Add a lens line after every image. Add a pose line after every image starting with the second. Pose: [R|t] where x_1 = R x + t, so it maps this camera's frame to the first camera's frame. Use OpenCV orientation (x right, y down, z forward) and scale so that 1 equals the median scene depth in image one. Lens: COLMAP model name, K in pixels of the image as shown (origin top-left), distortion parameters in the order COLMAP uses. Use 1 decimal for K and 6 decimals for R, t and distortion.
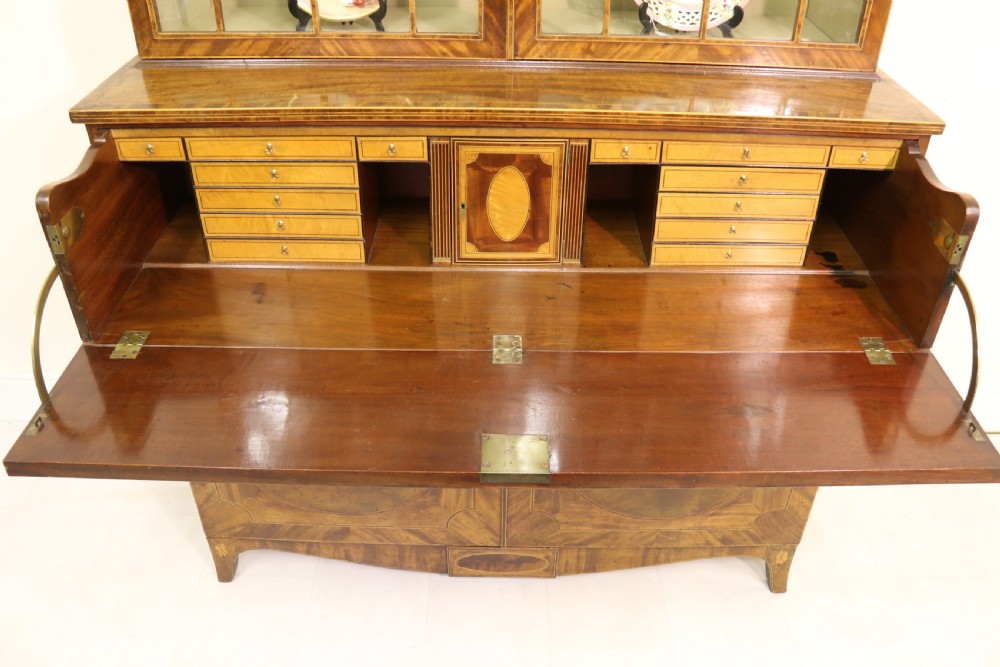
lens RADIAL K [[829.6, 0, 511.7], [0, 829.6, 333.0], [0, 0, 1]] dist [-0.192098, 0.148452]
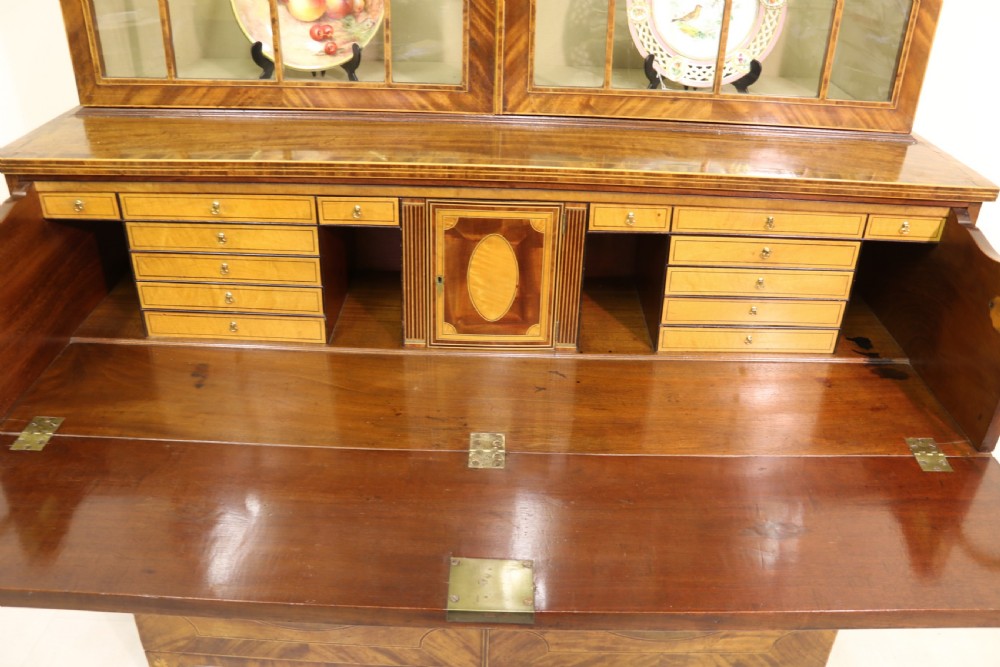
lens RADIAL K [[829.6, 0, 511.7], [0, 829.6, 333.0], [0, 0, 1]] dist [-0.192098, 0.148452]
pose [[0.999879, 0.015011, 0.004144, 0.012745], [-0.014511, 0.994694, -0.101853, -0.011811], [-0.005651, 0.101781, 0.994791, 0.147145]]
